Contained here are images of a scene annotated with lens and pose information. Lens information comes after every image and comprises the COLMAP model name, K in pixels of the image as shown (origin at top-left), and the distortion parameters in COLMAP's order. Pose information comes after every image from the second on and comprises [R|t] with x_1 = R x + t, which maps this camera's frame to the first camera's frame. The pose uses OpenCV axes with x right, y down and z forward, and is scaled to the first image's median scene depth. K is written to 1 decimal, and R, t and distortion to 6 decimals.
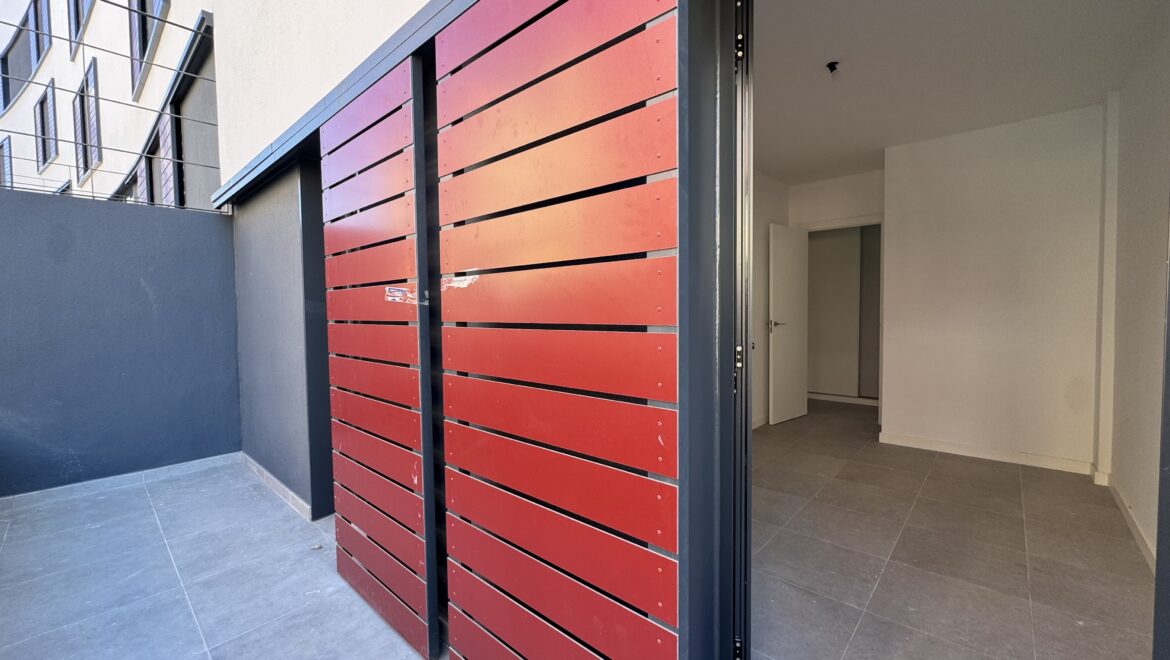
lens RADIAL K [[466.9, 0, 586.7], [0, 466.9, 327.2], [0, 0, 1]] dist [-0.001596, -0.000443]
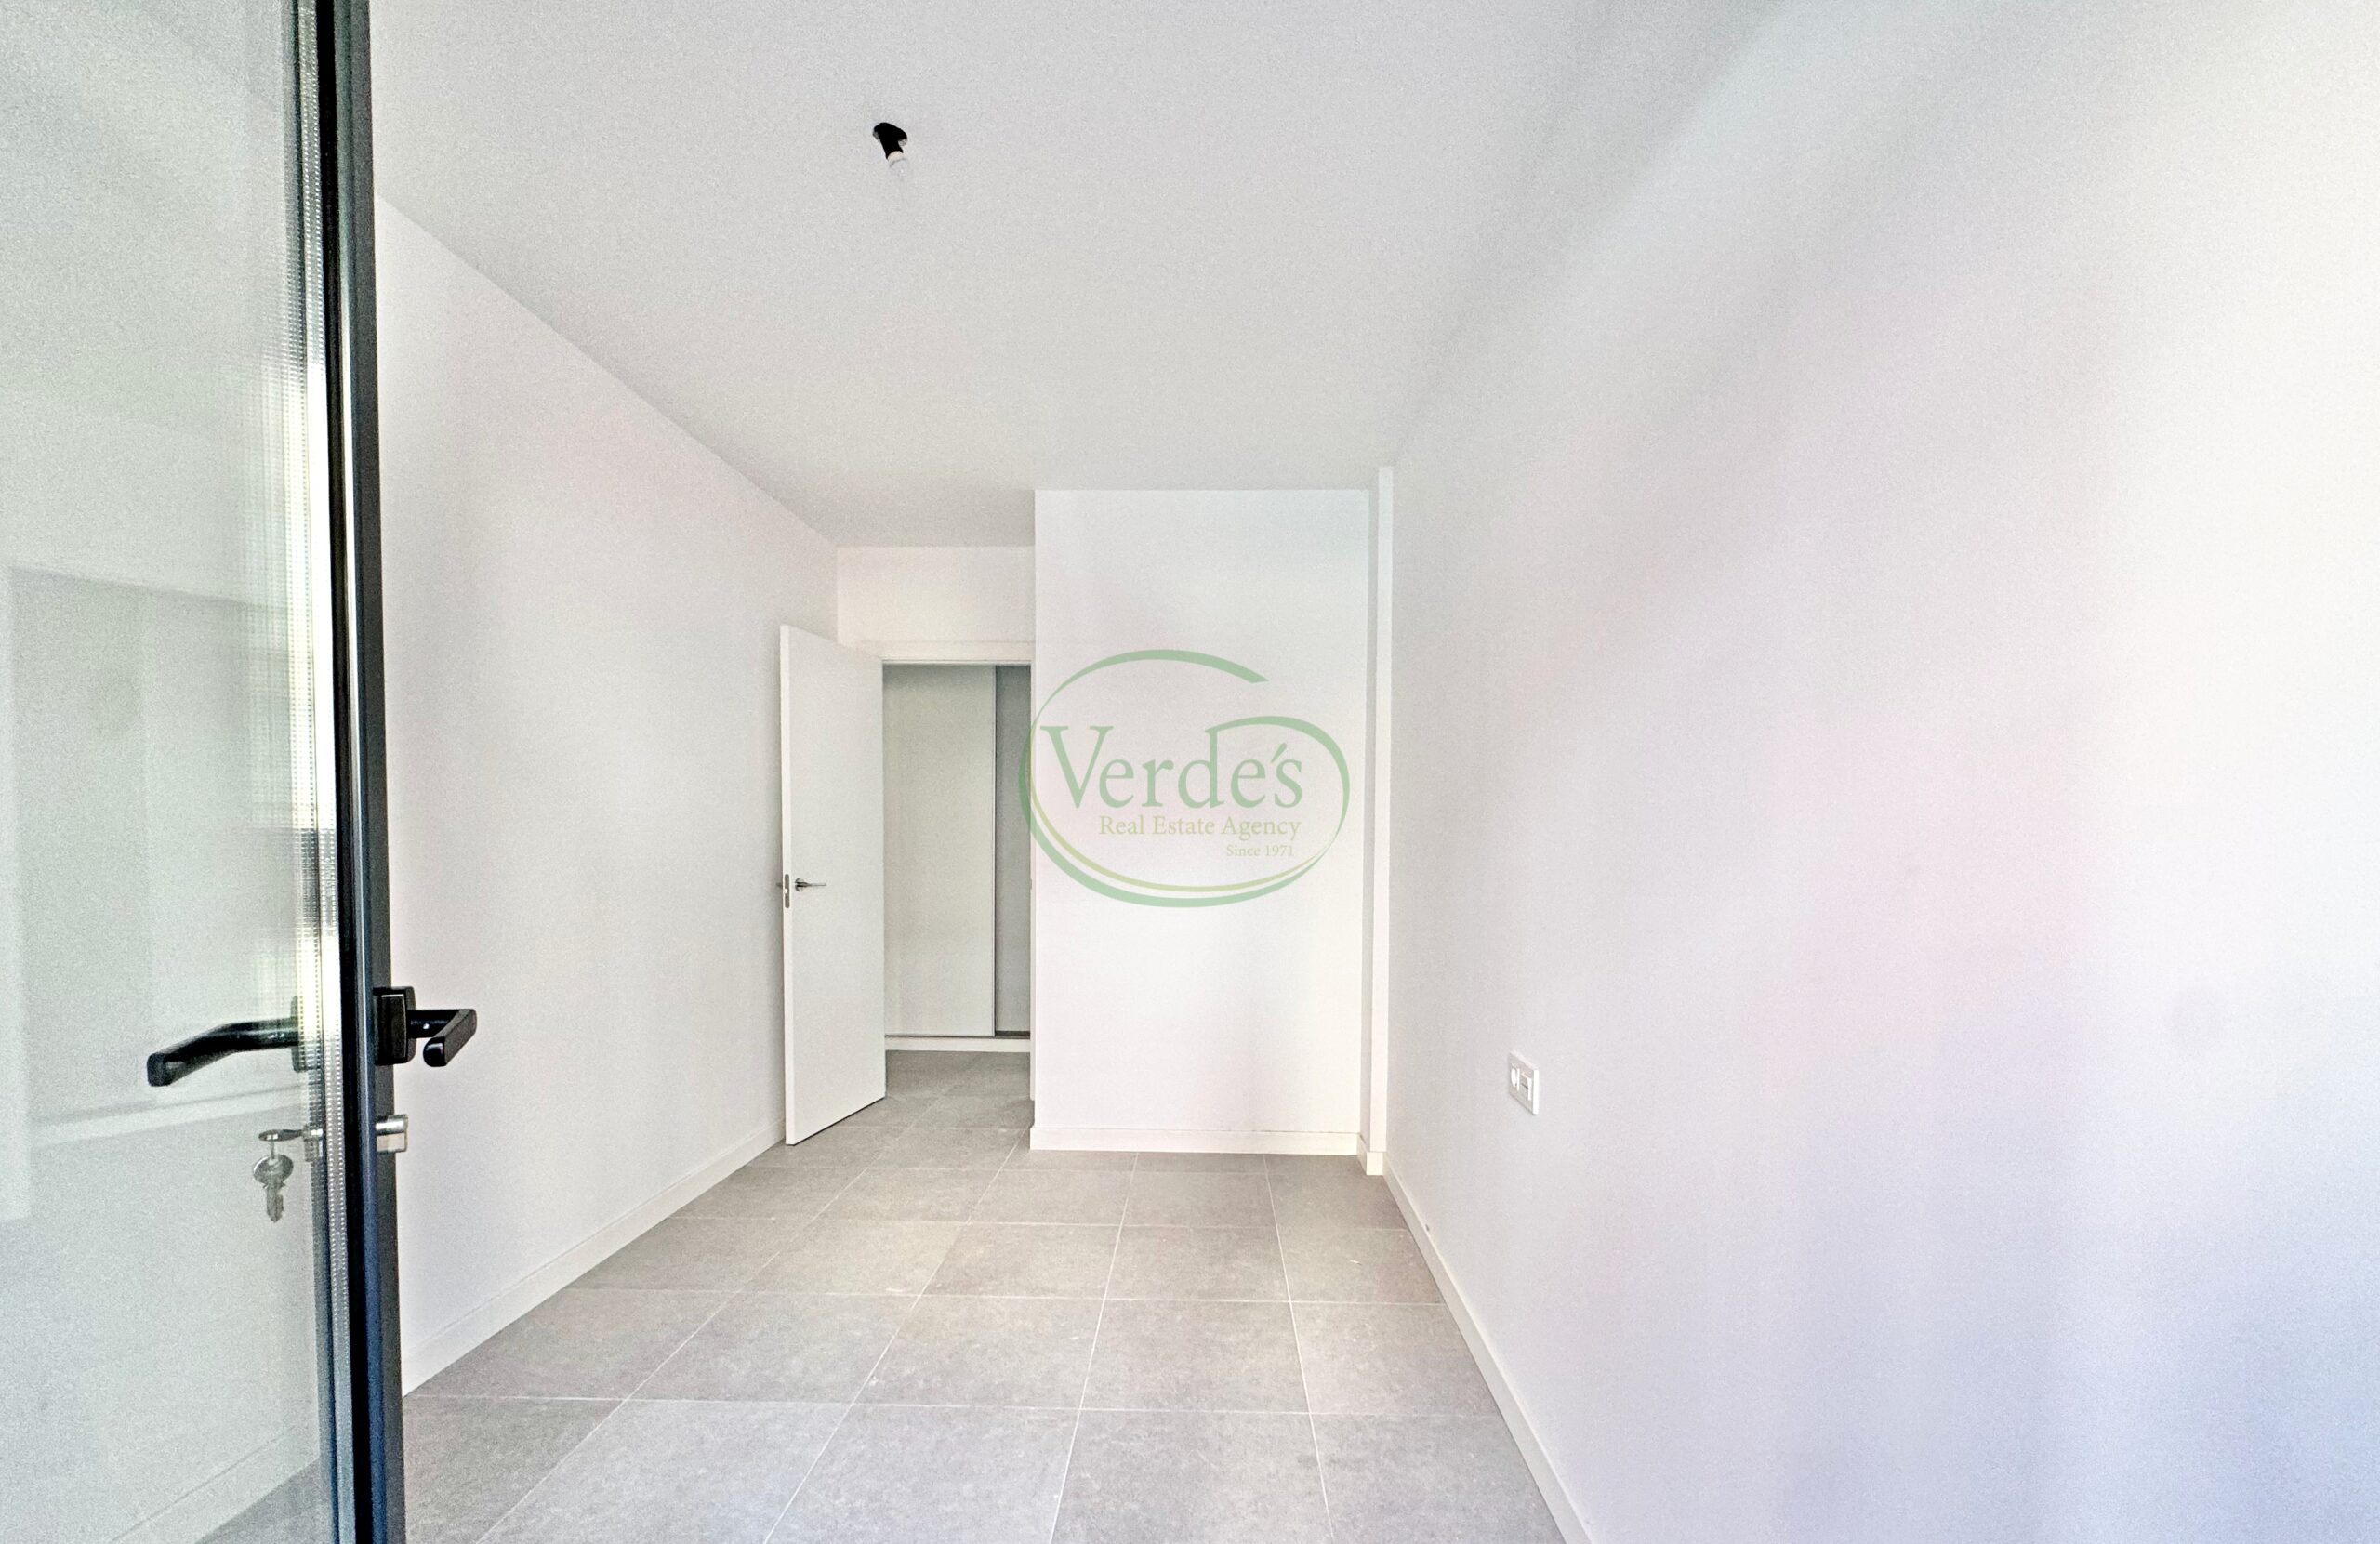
lens RADIAL K [[960.6, 0, 1192.7], [0, 960.6, 879.2], [0, 0, 1]] dist [-0.000556, -0.000013]
pose [[0.751751, -0.009506, 0.659379, 0.145041], [0.008798, 0.999952, 0.004385, -0.014348], [-0.659389, 0.002504, 0.751798, 0.212292]]
